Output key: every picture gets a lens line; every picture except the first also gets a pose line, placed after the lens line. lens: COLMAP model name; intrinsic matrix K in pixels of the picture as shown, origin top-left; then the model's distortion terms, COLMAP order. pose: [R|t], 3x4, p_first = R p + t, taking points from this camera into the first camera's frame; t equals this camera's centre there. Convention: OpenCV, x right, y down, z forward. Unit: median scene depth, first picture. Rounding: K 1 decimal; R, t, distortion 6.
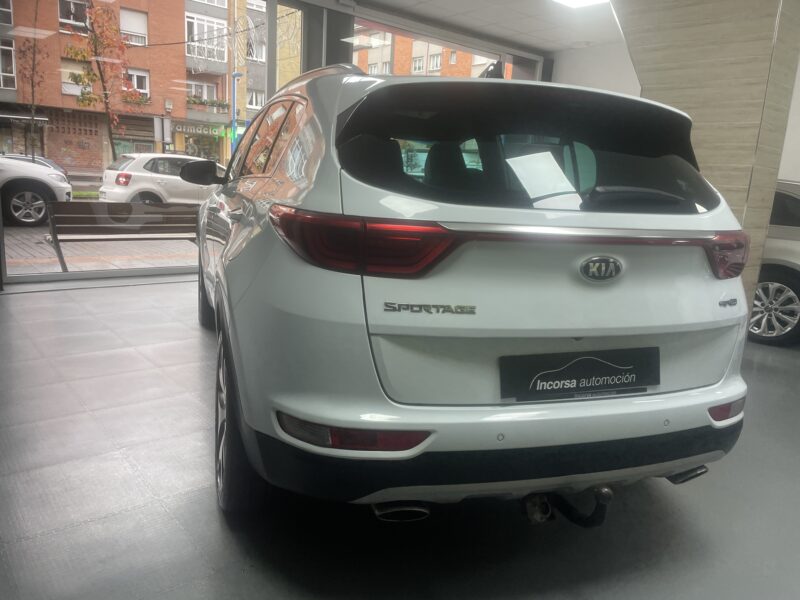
lens RADIAL K [[606.5, 0, 403.2], [0, 606.5, 300.6], [0, 0, 1]] dist [0.083407, -0.110142]
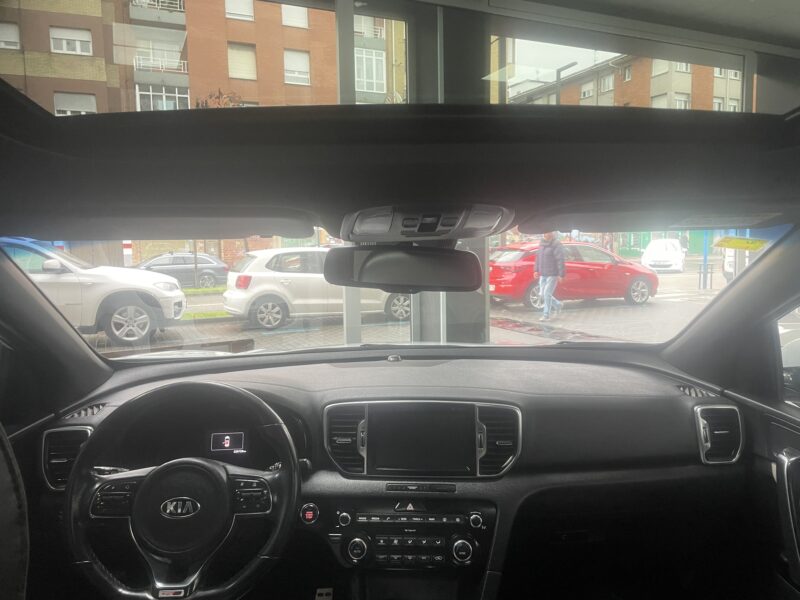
lens RADIAL K [[606.5, 0, 401.3], [0, 606.5, 300.2], [0, 0, 1]] dist [0.083407, -0.110142]
pose [[0.959549, -0.050532, -0.276971, -0.007937], [0.020259, 0.993604, -0.111092, -0.080828], [0.280813, 0.100987, 0.954435, 0.284007]]
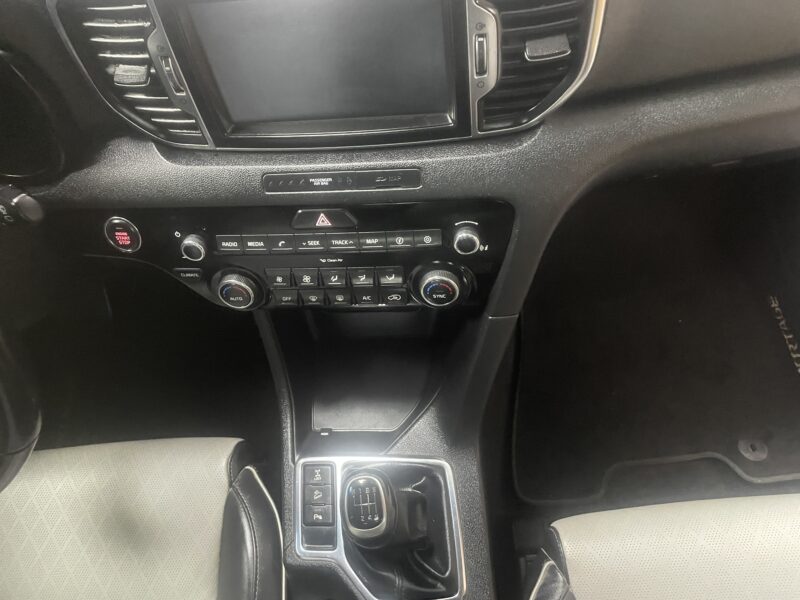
lens RADIAL K [[606.5, 0, 405.0], [0, 606.5, 296.1], [0, 0, 1]] dist [0.083407, -0.110142]
pose [[0.944118, 0.147231, -0.294898, -0.016851], [0.138030, 0.635857, 0.759364, -0.088821], [0.299315, -0.757634, 0.580001, 0.361224]]
